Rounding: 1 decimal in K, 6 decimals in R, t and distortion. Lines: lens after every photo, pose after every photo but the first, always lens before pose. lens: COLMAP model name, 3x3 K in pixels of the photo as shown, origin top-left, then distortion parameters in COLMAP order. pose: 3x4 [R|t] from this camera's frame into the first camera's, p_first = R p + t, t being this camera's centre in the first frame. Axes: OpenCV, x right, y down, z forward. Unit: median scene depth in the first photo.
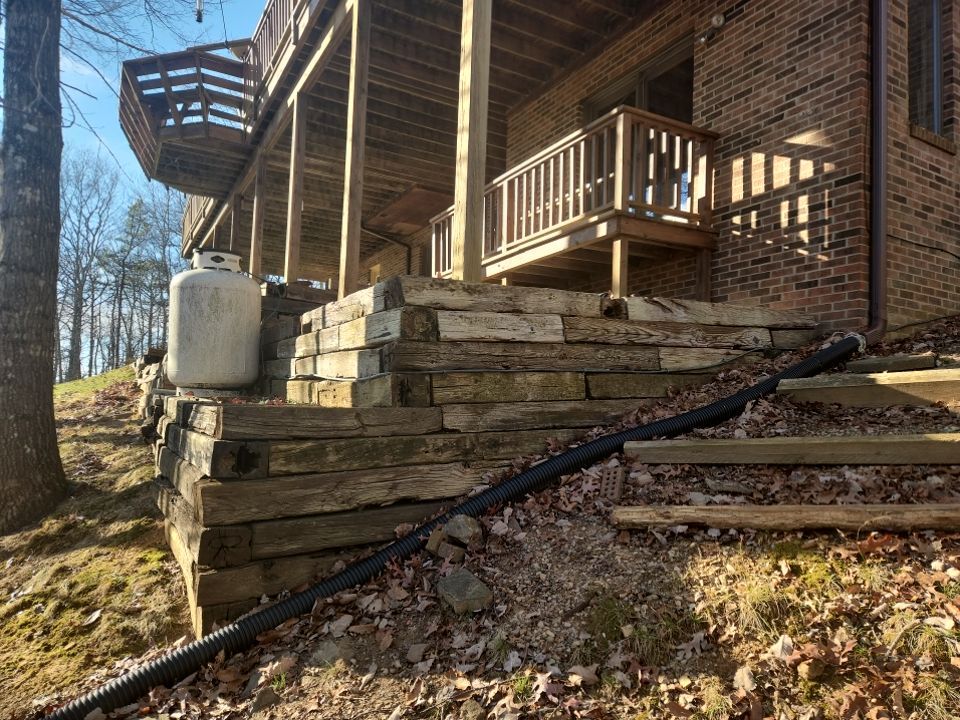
lens RADIAL K [[635.2, 0, 490.2], [0, 635.2, 366.3], [0, 0, 1]] dist [0.085106, -0.066631]
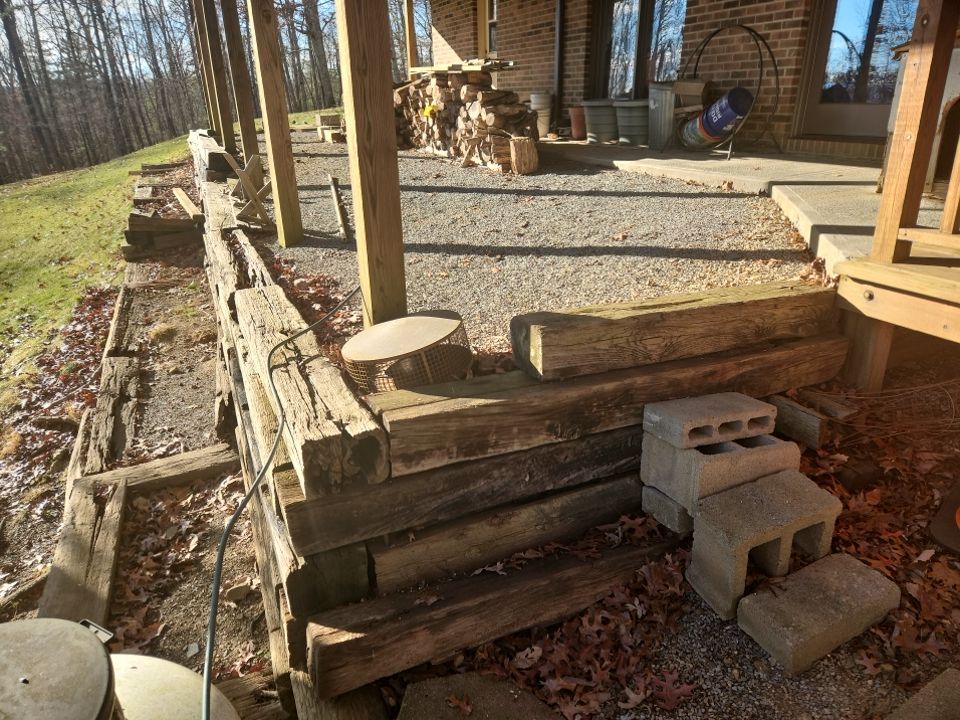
lens RADIAL K [[638.2, 0, 485.0], [0, 638.2, 361.4], [0, 0, 1]] dist [0.090545, -0.072213]
pose [[0.991316, -0.003204, -0.131459, -0.333682], [0.062632, 0.890530, 0.450593, -0.340150], [0.115624, -0.454914, 0.882997, 1.078184]]
